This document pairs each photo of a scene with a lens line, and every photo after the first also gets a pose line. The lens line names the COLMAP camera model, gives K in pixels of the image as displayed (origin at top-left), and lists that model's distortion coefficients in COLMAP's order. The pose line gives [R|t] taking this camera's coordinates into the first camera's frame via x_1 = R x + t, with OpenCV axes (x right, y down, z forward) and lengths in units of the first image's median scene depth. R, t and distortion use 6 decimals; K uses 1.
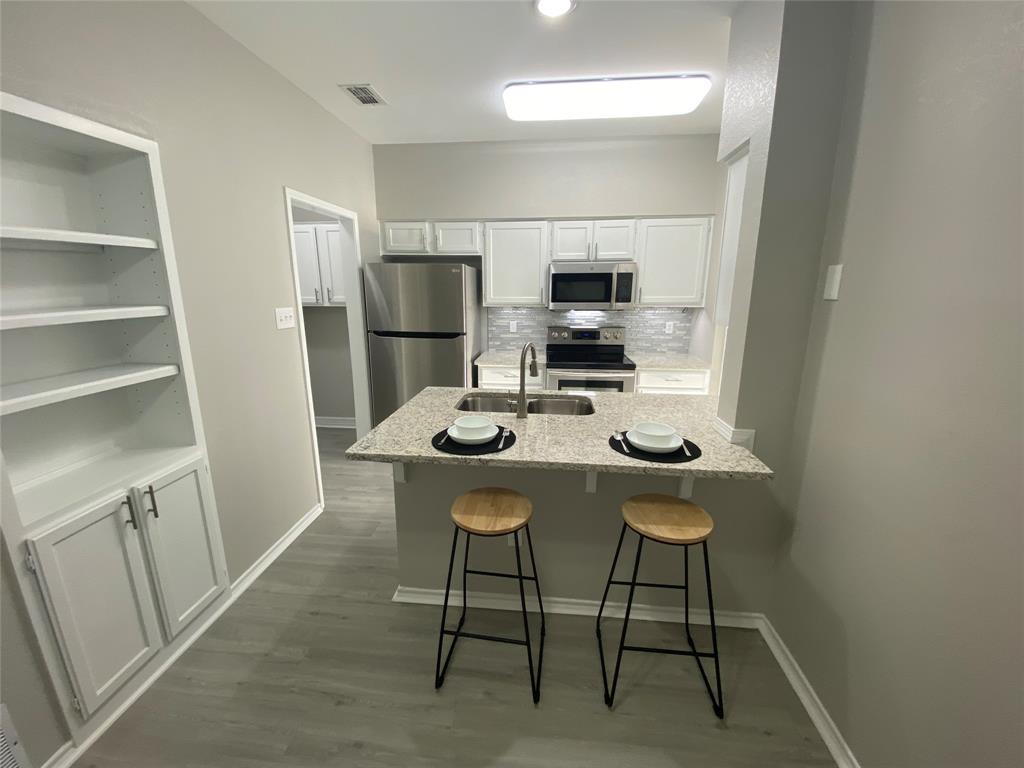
lens RADIAL K [[416.3, 0, 509.0], [0, 416.3, 386.5], [0, 0, 1]] dist [-0.000767, -0.011330]
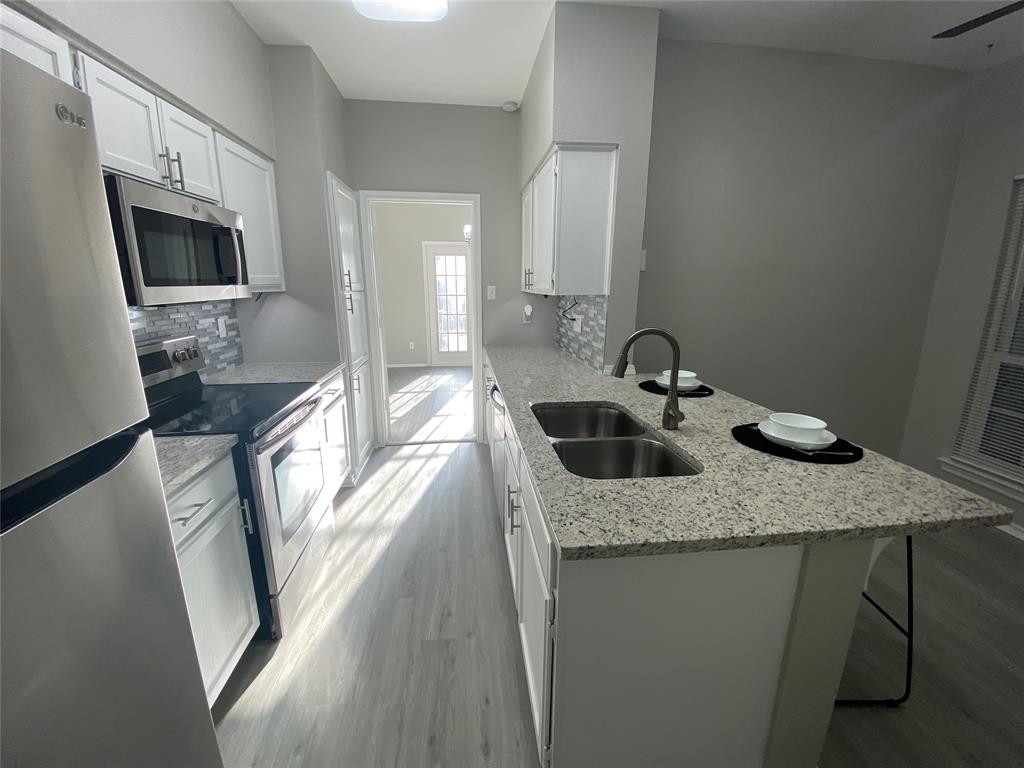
lens RADIAL K [[416.3, 0, 510.2], [0, 416.3, 376.5], [0, 0, 1]] dist [-0.000767, -0.011330]
pose [[-0.220980, -0.209597, 0.952490, -0.579330], [0.222833, 0.939949, 0.258535, -0.261213], [-0.949480, 0.269377, -0.161005, 1.355736]]
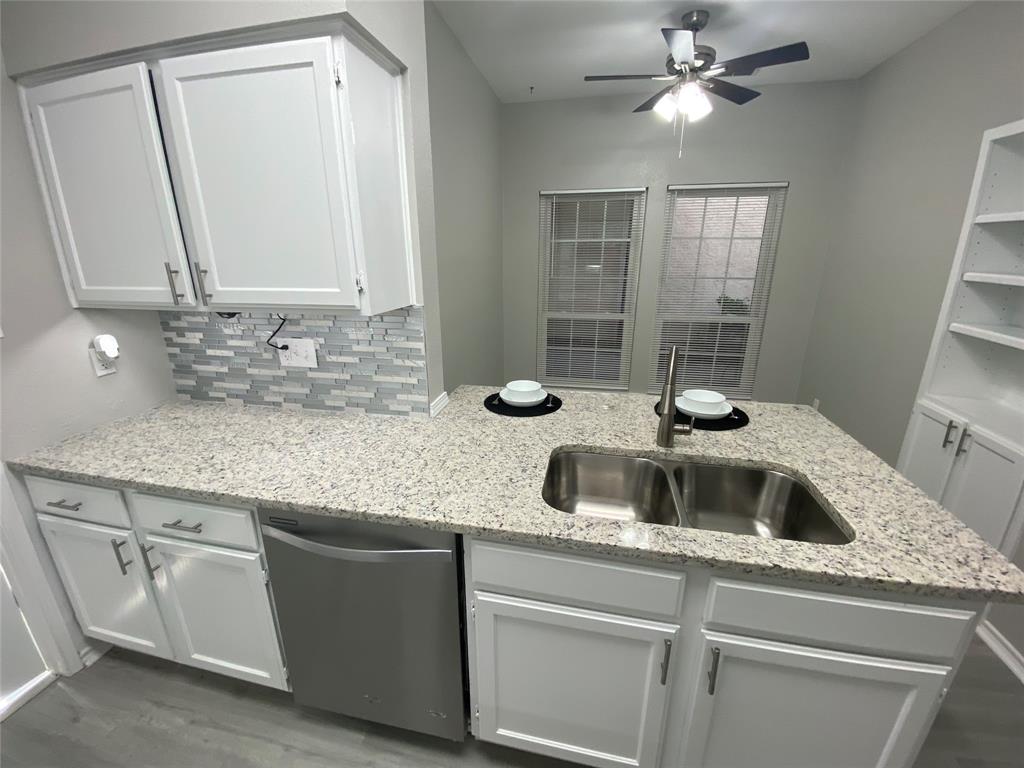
lens RADIAL K [[416.3, 0, 512.3], [0, 416.3, 377.8], [0, 0, 1]] dist [-0.000767, -0.011330]
pose [[-0.993985, -0.025657, 0.106469, 0.210835], [0.032765, 0.857975, 0.512646, -0.386277], [-0.104501, 0.513051, -0.851973, 1.557380]]
